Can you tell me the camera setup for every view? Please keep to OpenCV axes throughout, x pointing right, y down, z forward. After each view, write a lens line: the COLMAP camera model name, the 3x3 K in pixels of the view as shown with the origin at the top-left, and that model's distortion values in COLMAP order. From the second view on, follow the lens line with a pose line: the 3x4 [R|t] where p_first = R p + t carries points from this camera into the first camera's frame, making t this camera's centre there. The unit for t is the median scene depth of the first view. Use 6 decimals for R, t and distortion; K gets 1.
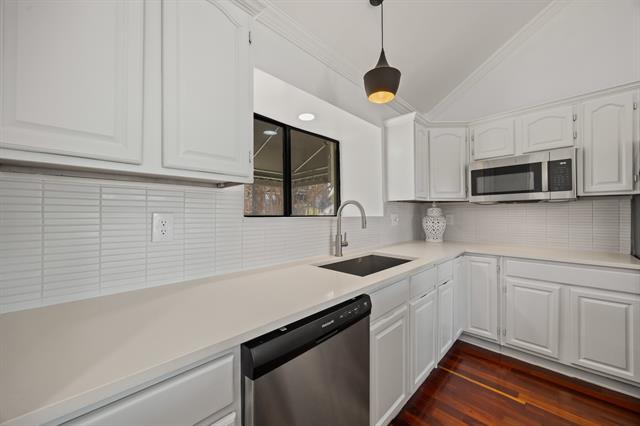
lens RADIAL K [[247.8, 0, 322.2], [0, 247.8, 212.9], [0, 0, 1]] dist [-0.001219, -0.000098]
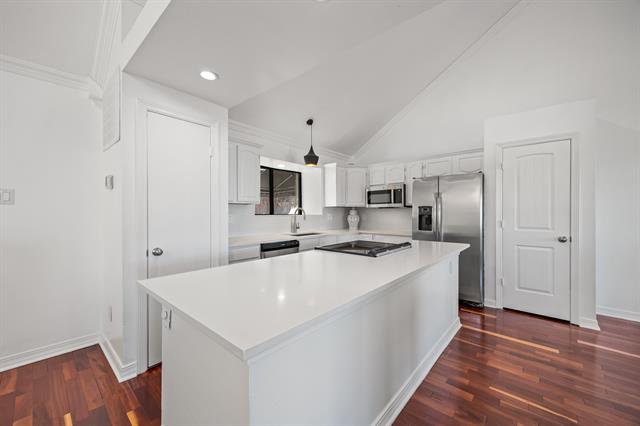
lens RADIAL K [[247.8, 0, 318.6], [0, 247.8, 214.0], [0, 0, 1]] dist [-0.001219, -0.000098]
pose [[0.998729, 0.003057, 0.050311, 0.121903], [-0.003532, 0.999950, 0.009366, -0.010524], [-0.050280, -0.009532, 0.998690, -0.898944]]
